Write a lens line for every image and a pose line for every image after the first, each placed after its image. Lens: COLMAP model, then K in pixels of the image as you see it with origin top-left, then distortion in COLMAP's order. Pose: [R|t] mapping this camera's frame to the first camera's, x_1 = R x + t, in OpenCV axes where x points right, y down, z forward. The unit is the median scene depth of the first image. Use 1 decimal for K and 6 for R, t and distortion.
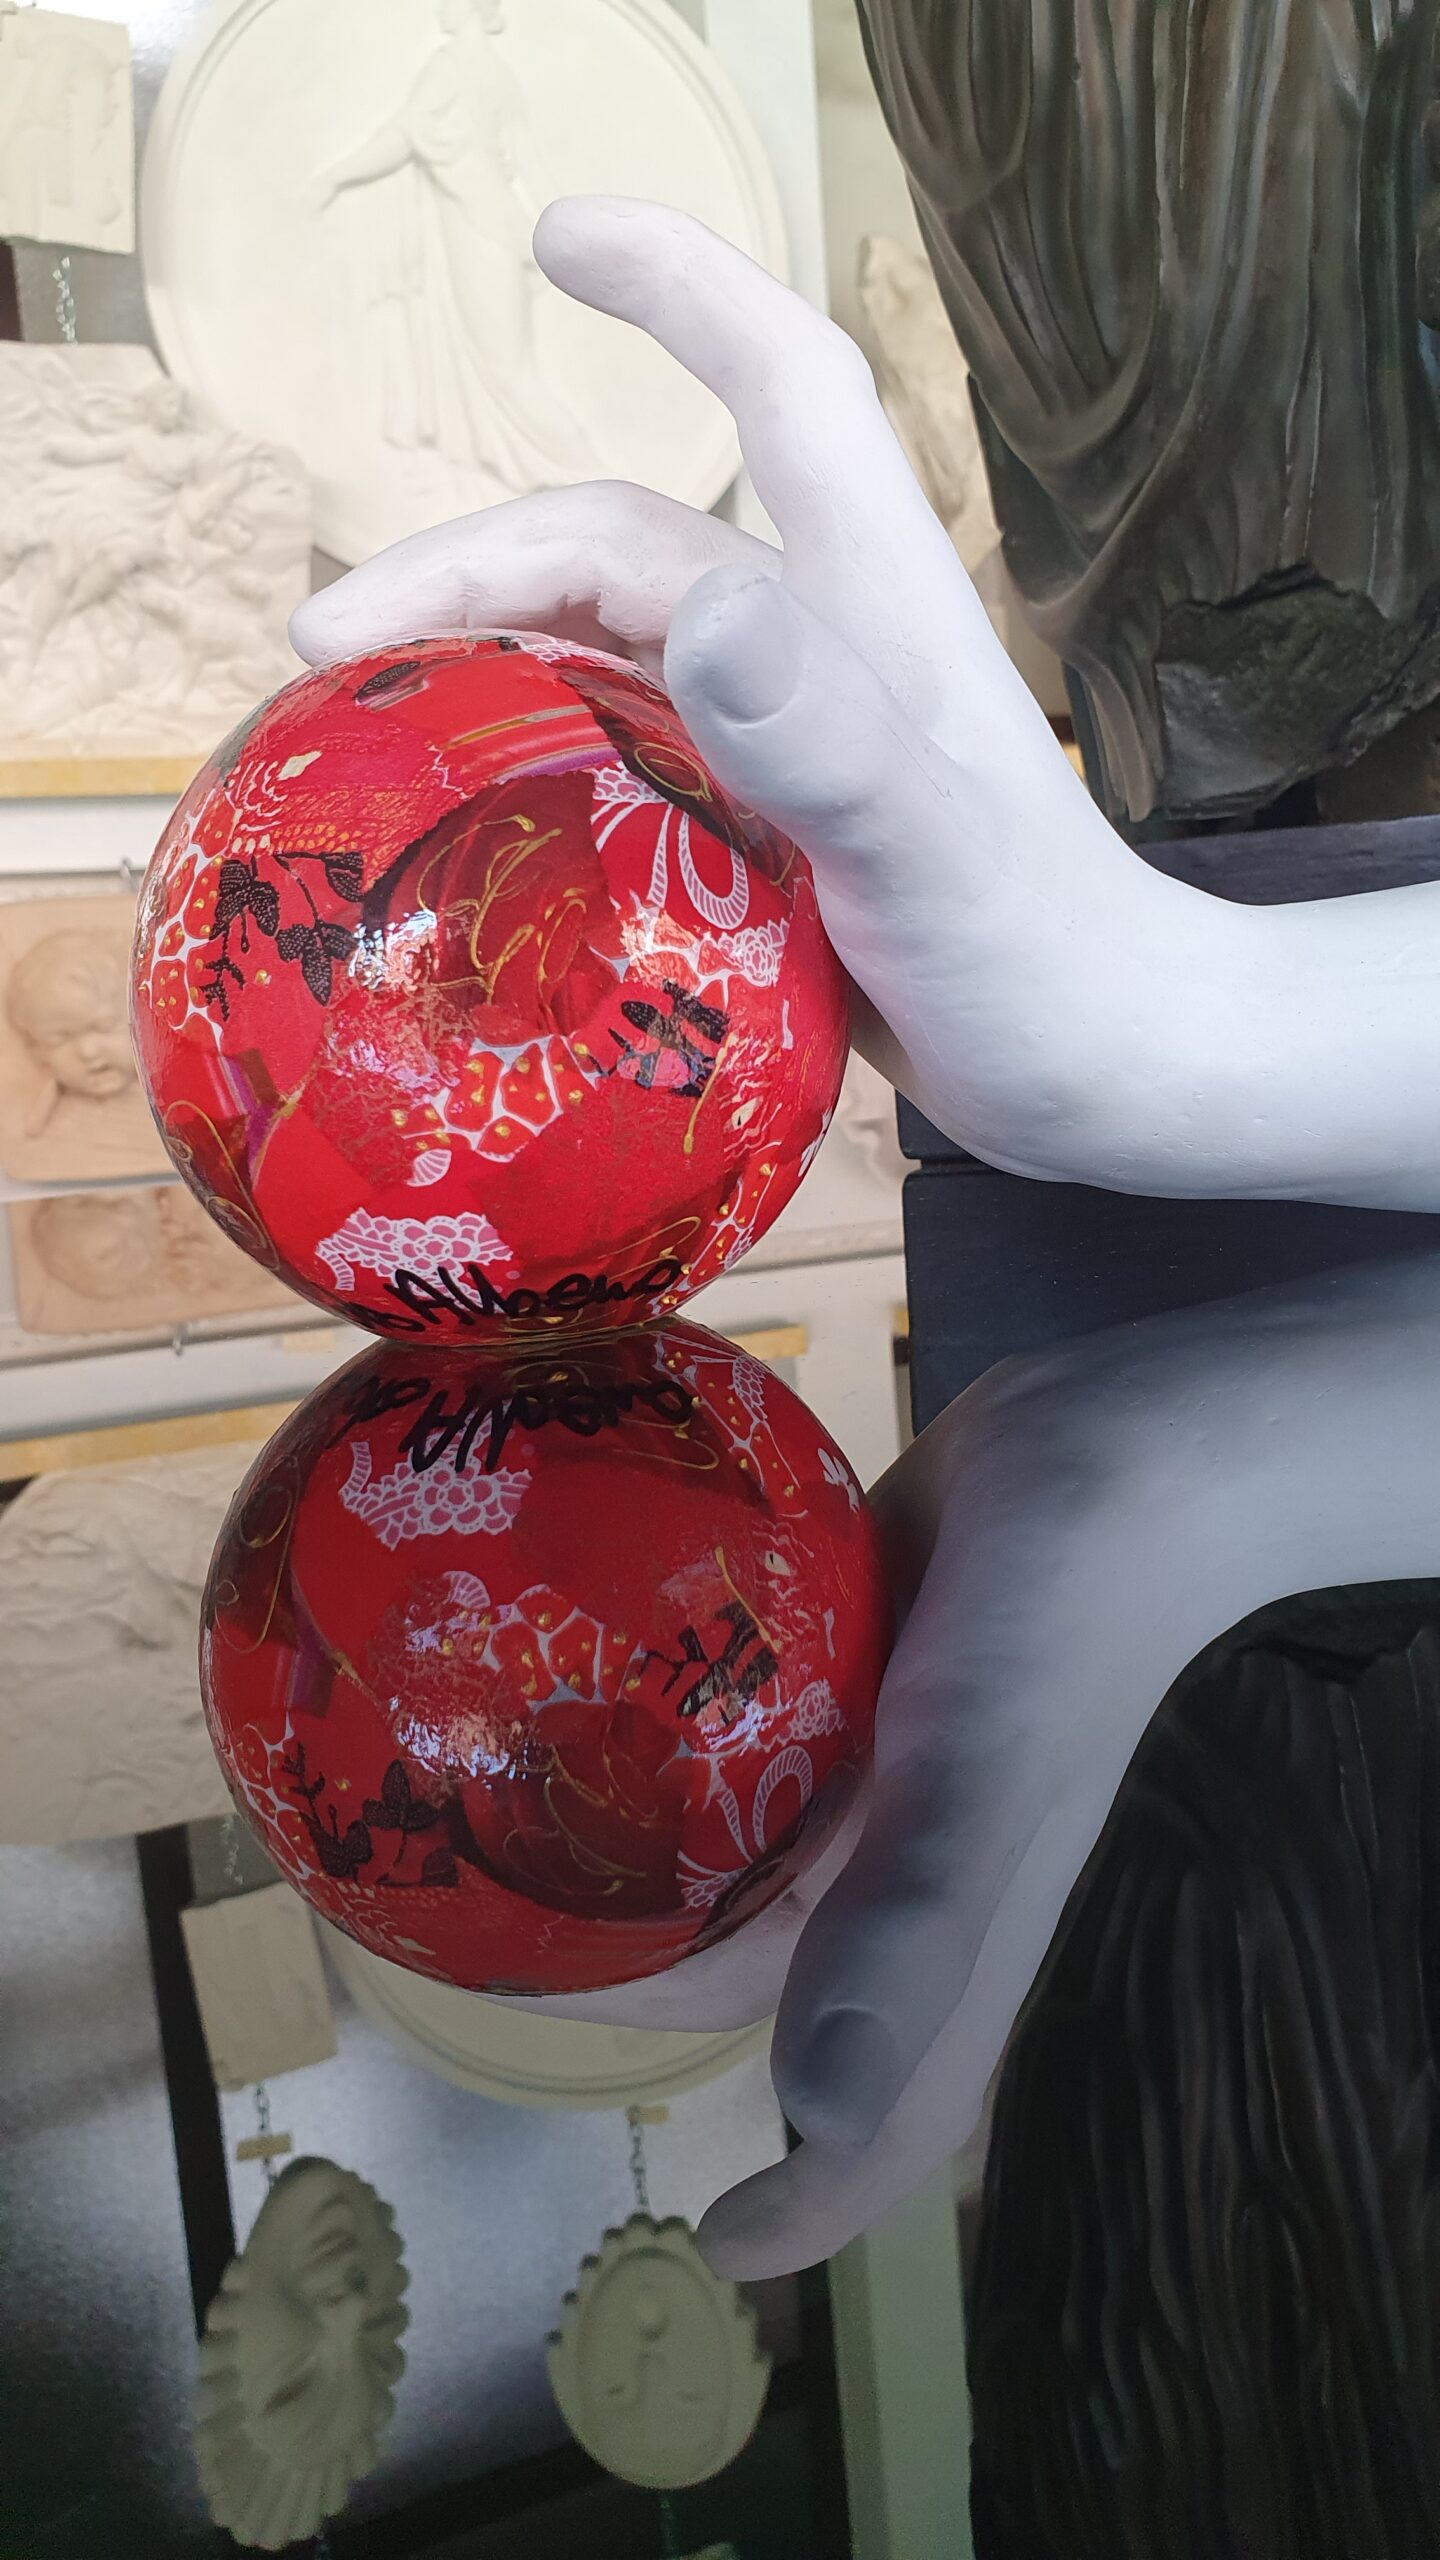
lens RADIAL K [[2080.8, 0, 720.0], [0, 2080.8, 1280.0], [0, 0, 1]] dist [-0.033040, -0.010830]
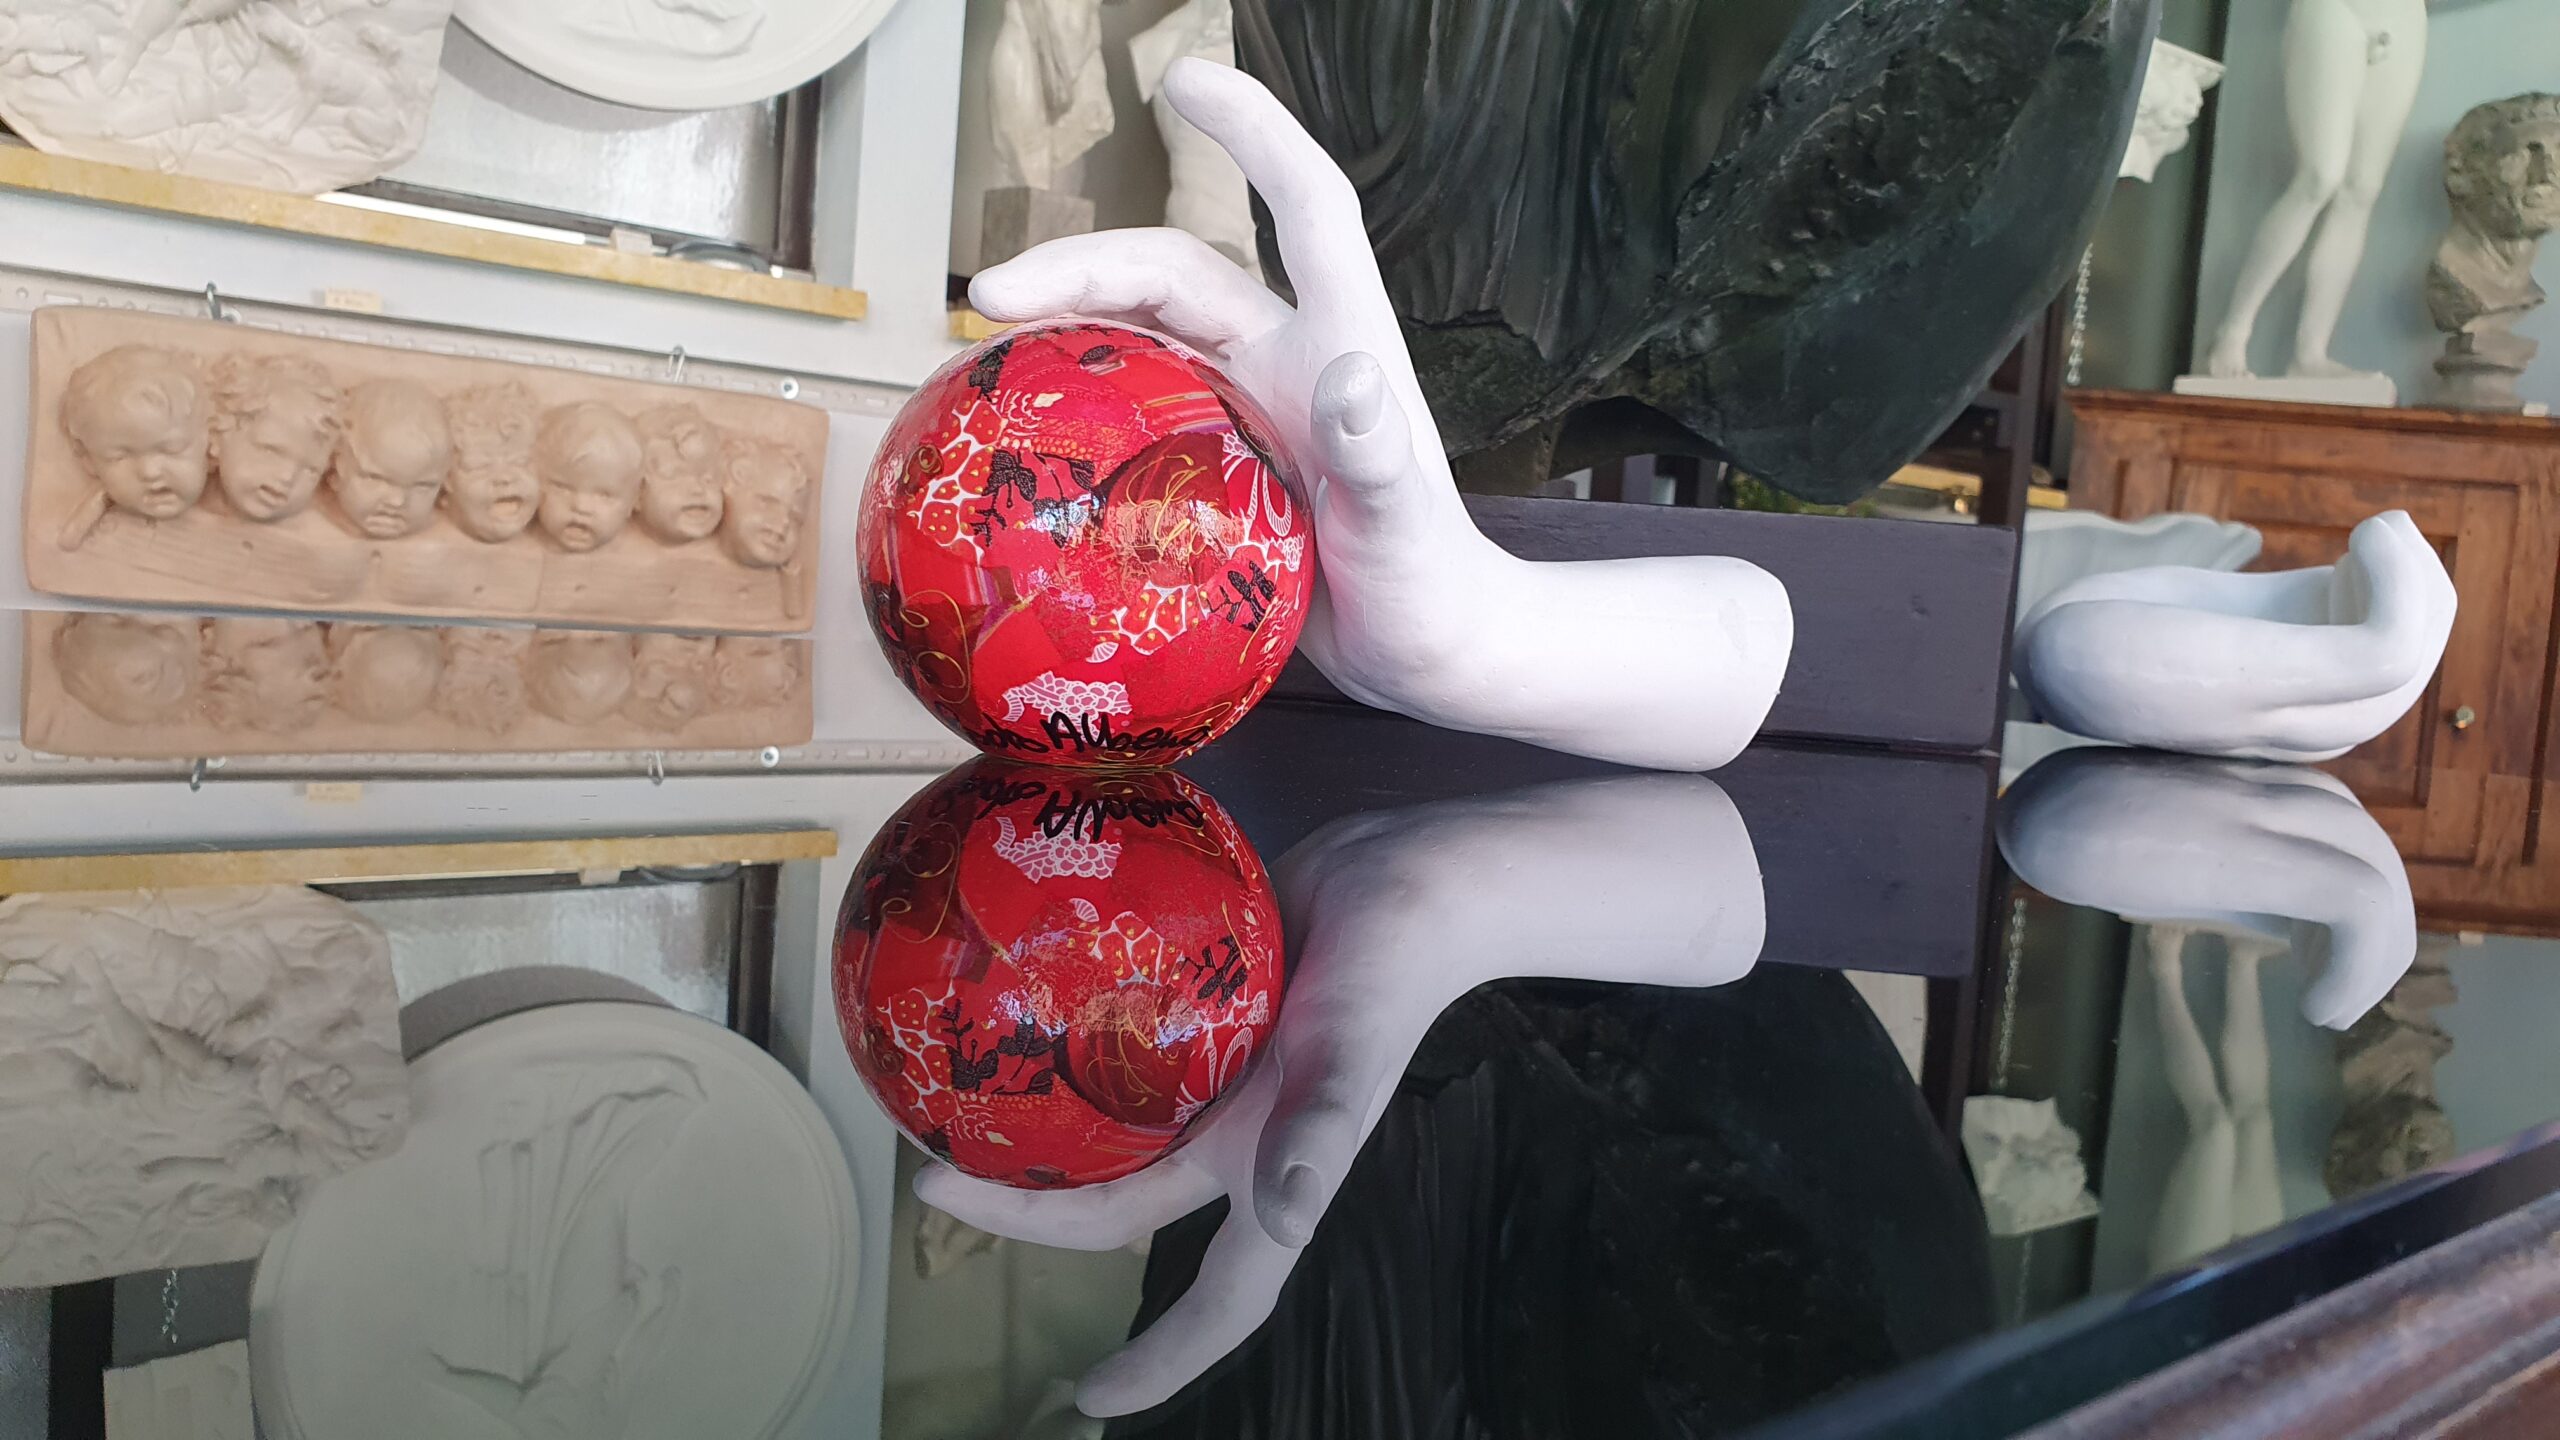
lens RADIAL K [[2079.4, 0, 1274.4], [0, 2079.4, 752.8], [0, 0, 1]] dist [0.024352, -0.000313]
pose [[0.946211, 0.118324, 0.301137, -0.466510], [-0.107753, 0.992841, -0.051534, 0.089815], [-0.305079, 0.016314, 0.952187, -0.584194]]
